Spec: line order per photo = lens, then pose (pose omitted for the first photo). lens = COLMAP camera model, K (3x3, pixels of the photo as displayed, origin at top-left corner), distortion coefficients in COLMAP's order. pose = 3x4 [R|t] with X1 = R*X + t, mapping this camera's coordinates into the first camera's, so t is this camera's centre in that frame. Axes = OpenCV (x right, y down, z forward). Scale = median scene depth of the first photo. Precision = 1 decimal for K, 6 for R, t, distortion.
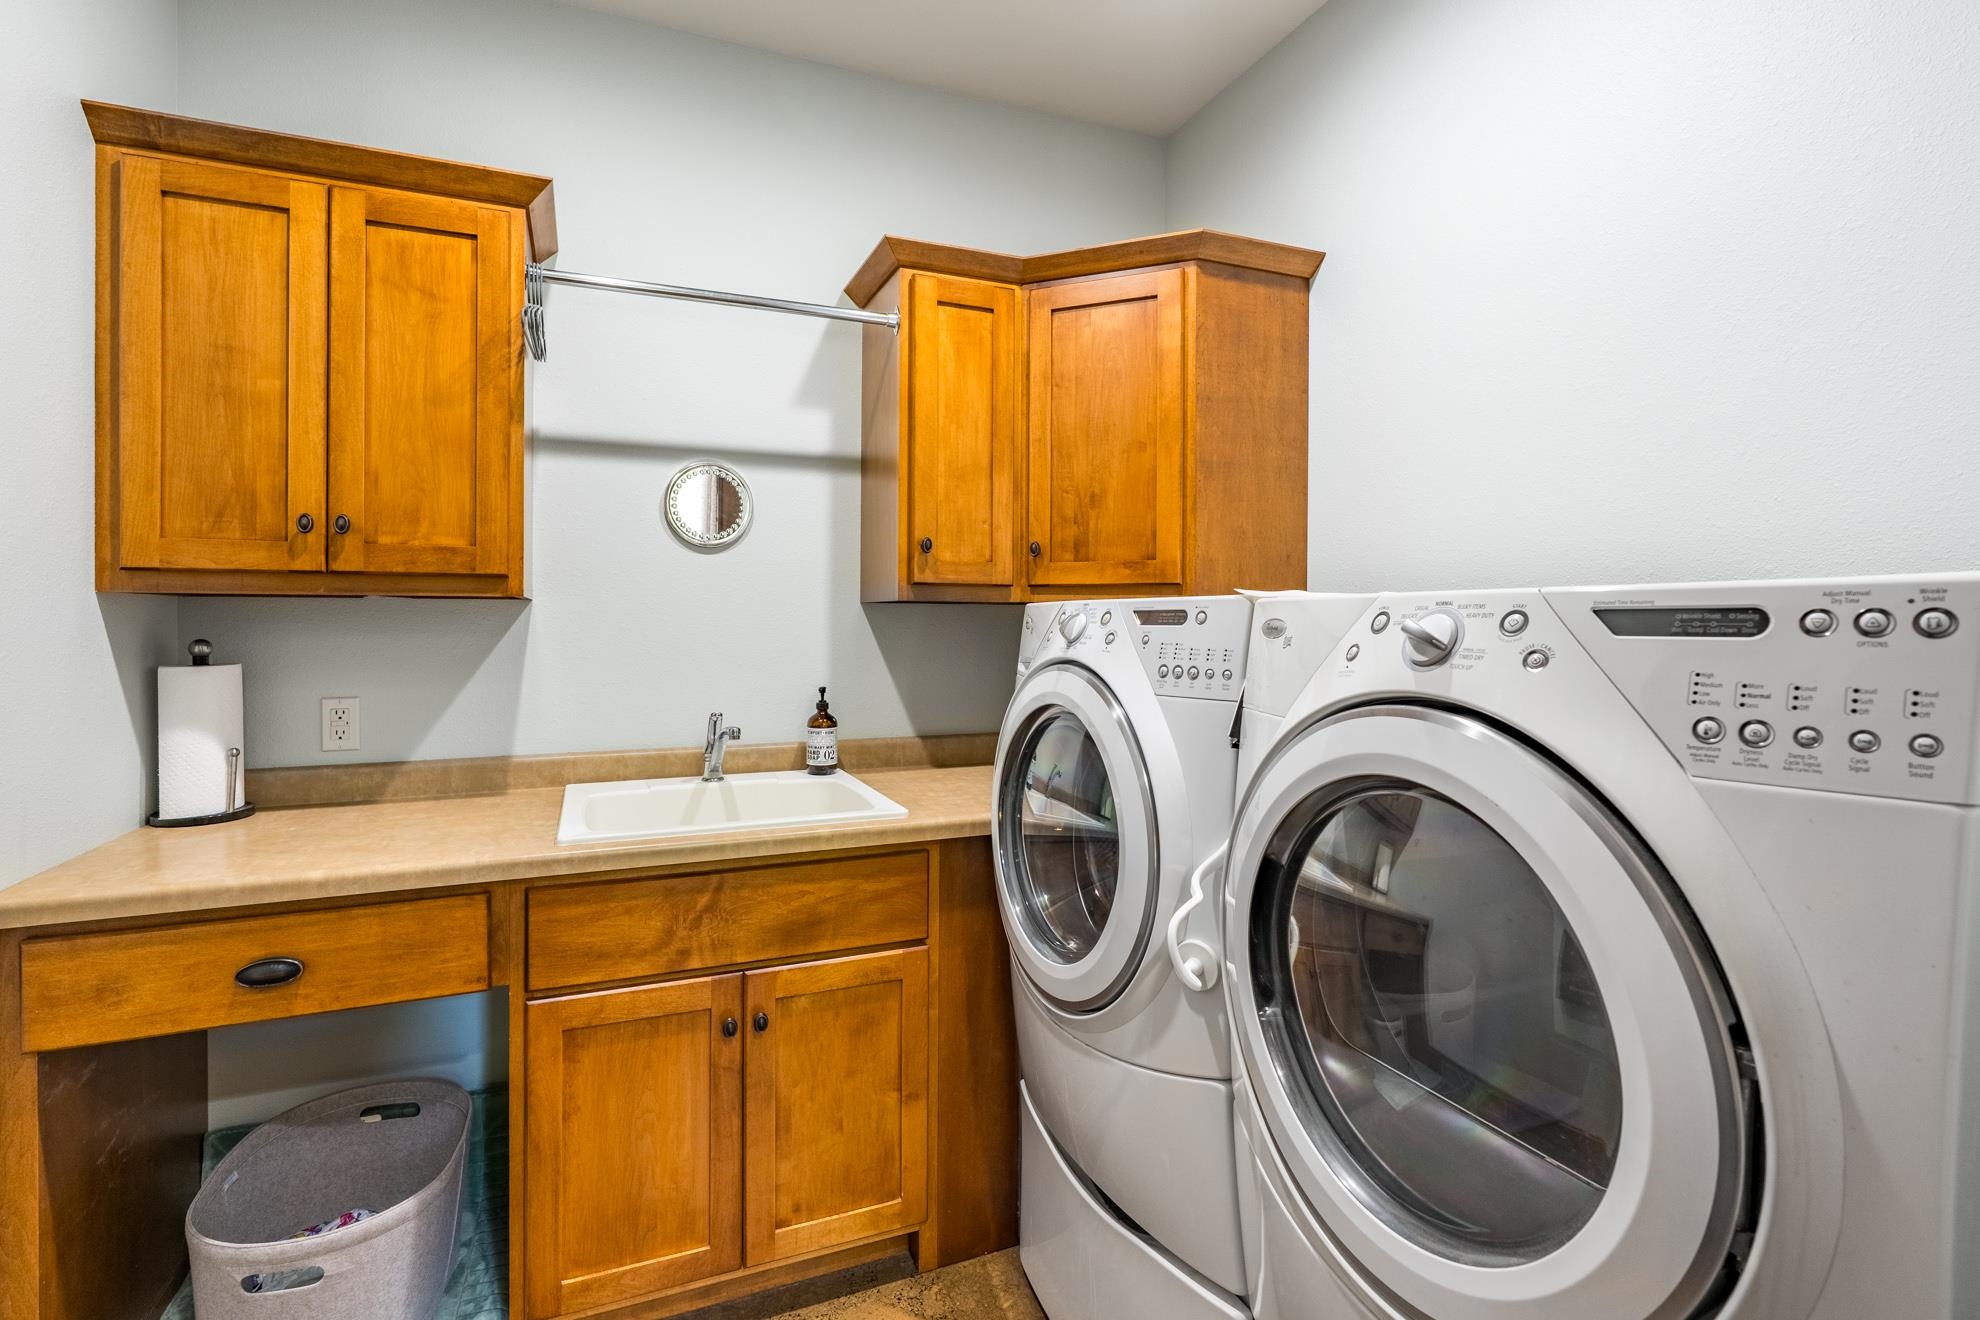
lens RADIAL K [[912.9, 0, 995.2], [0, 912.9, 612.3], [0, 0, 1]] dist [-0.010526, 0.002070]
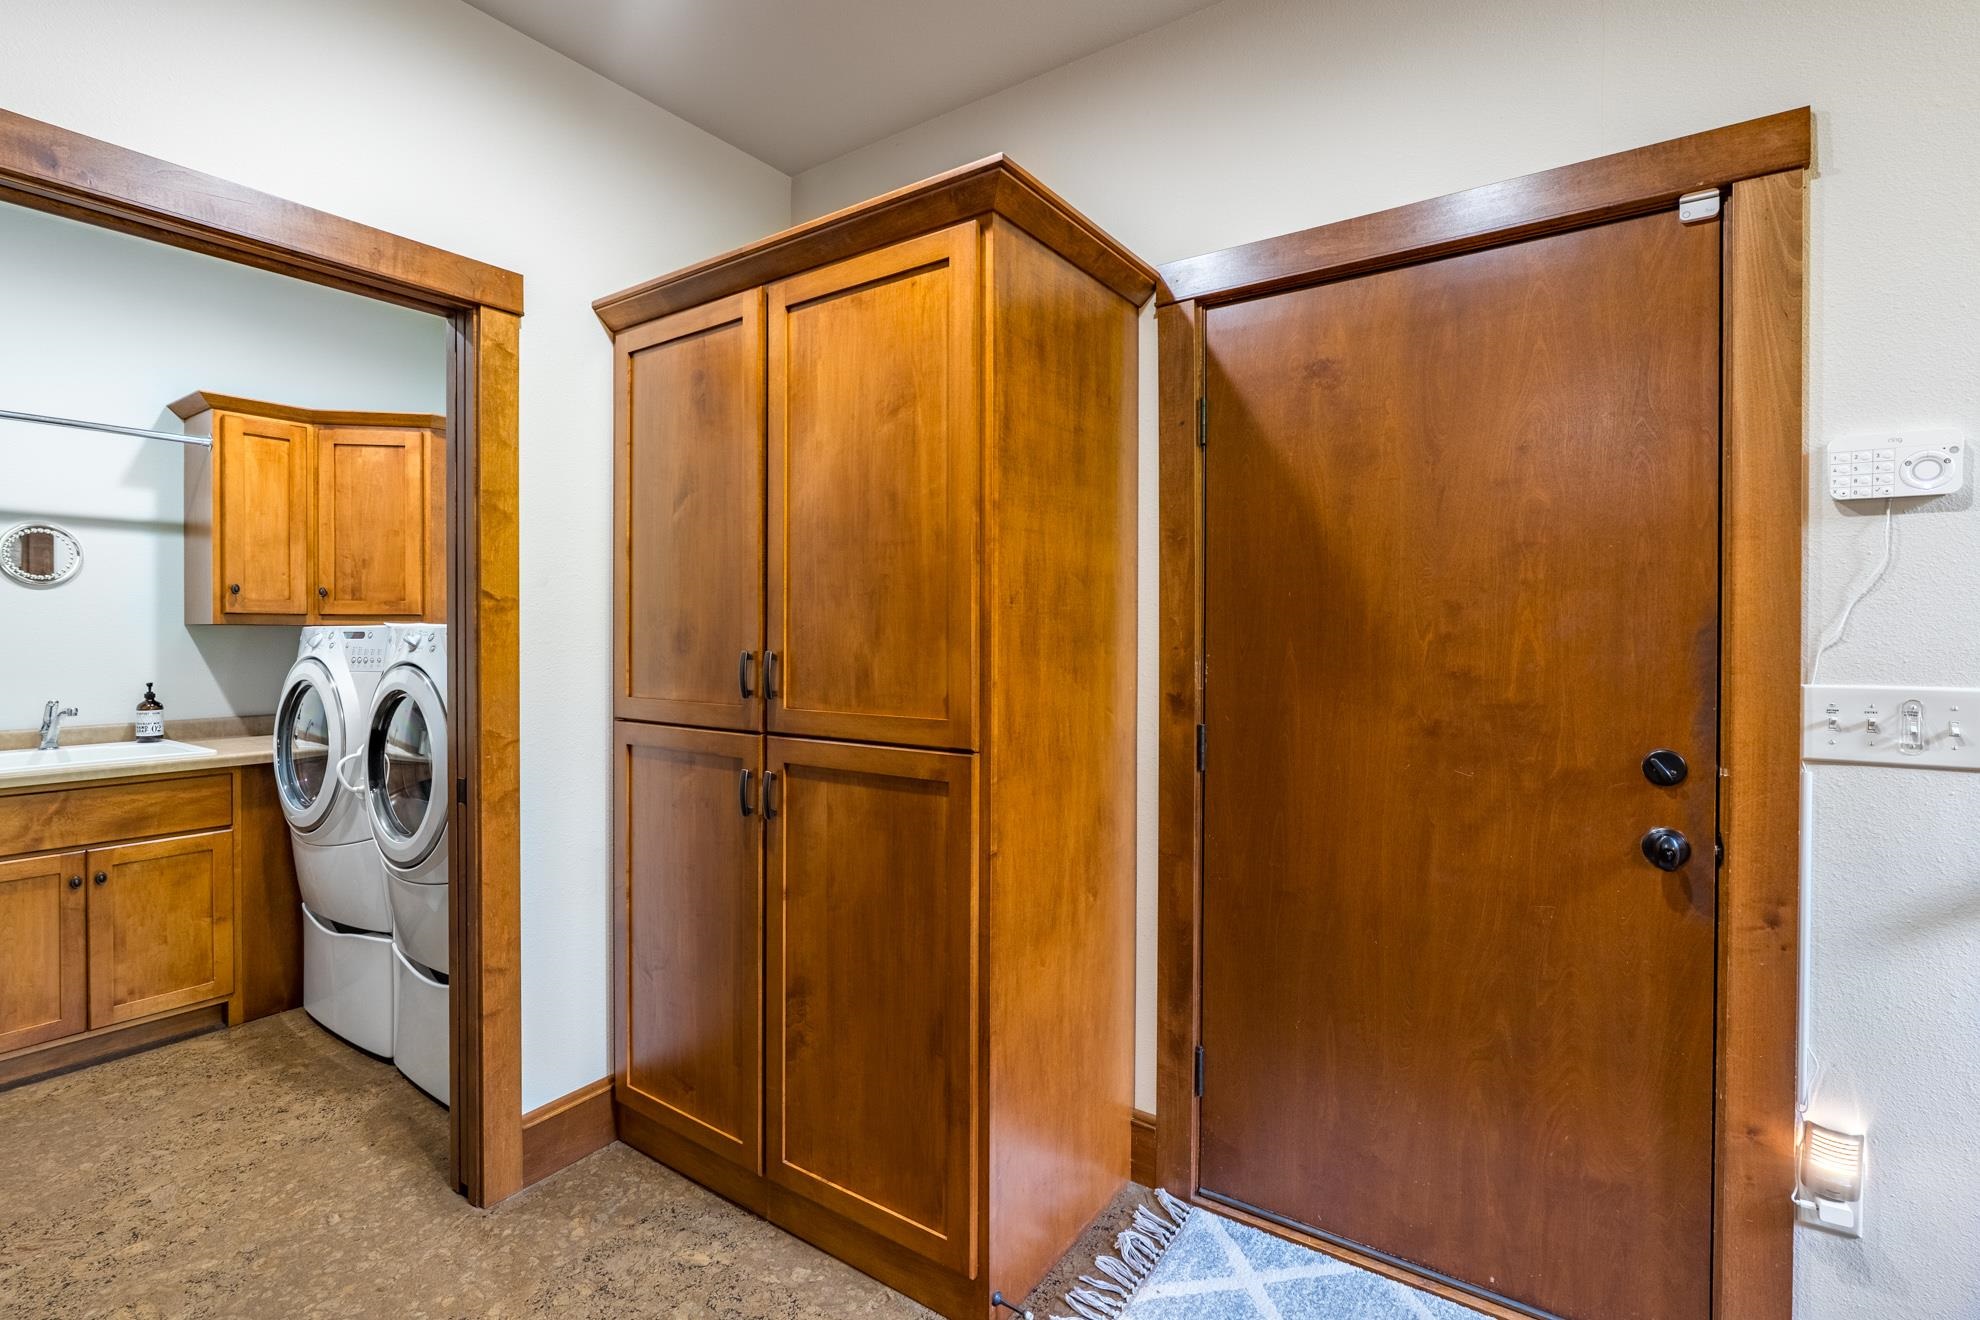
lens RADIAL K [[912.9, 0, 982.6], [0, 912.9, 641.7], [0, 0, 1]] dist [-0.010526, 0.002070]
pose [[0.853980, -0.005760, 0.520275, 0.216468], [-0.003062, 0.999866, 0.016096, -0.011942], [-0.520298, -0.015339, 0.853847, -1.034307]]
